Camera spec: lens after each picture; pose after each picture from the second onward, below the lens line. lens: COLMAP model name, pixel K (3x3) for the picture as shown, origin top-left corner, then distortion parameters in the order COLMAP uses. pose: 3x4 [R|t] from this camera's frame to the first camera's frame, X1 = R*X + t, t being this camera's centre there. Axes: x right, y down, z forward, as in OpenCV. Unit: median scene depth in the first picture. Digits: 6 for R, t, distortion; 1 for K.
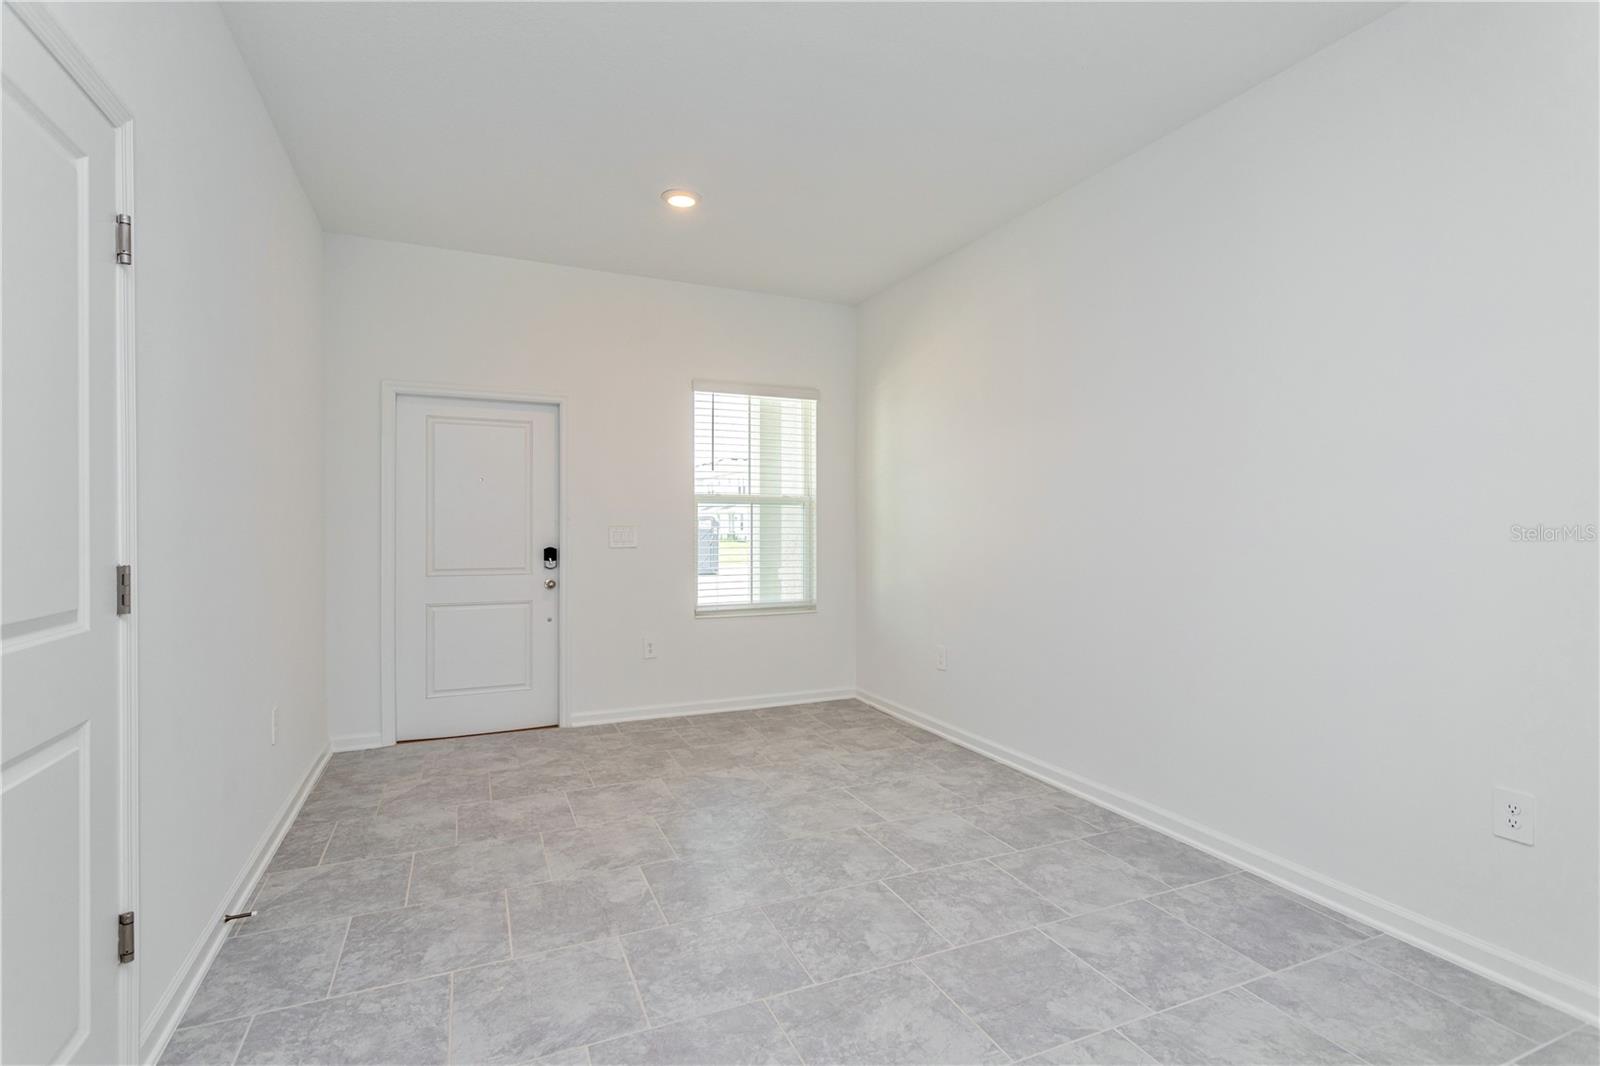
lens RADIAL K [[796.7, 0, 803.6], [0, 796.7, 529.9], [0, 0, 1]] dist [0.021980, -0.001379]
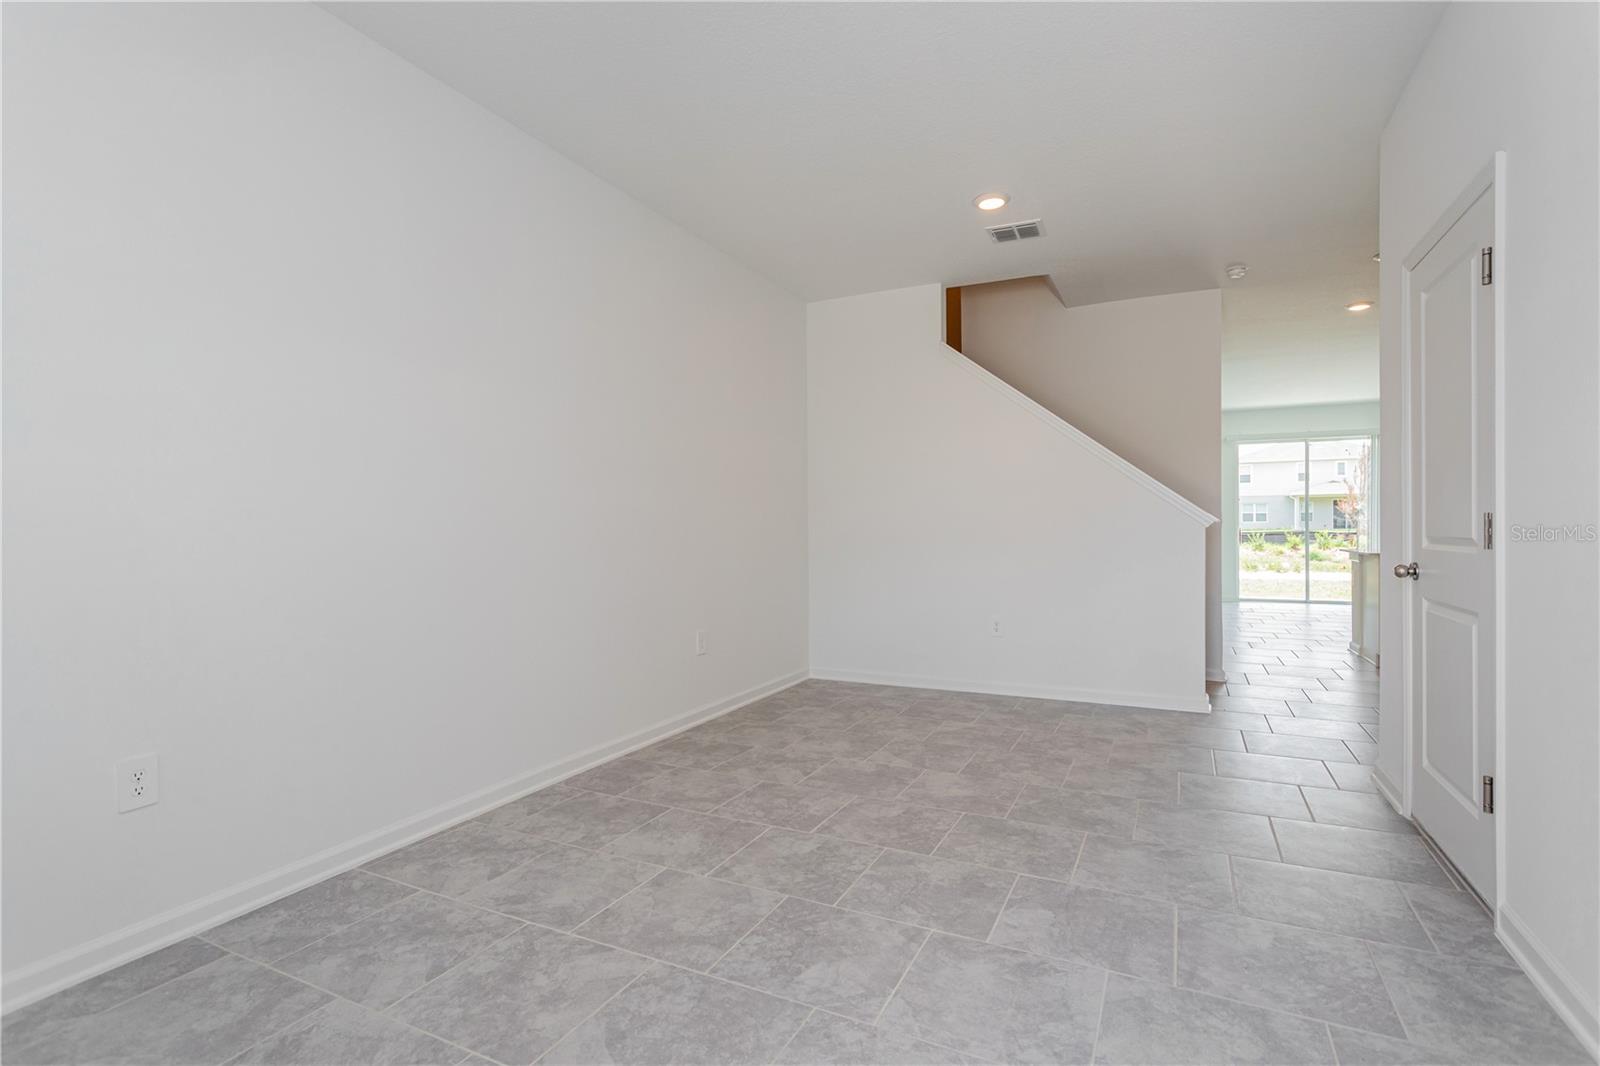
lens RADIAL K [[796.7, 0, 796.3], [0, 796.7, 530.4], [0, 0, 1]] dist [0.021980, -0.001379]
pose [[-0.660539, 0.003961, 0.750781, -0.662344], [0.008446, 0.999962, 0.002155, 0.038328], [-0.750744, 0.007764, -0.660548, 1.657619]]
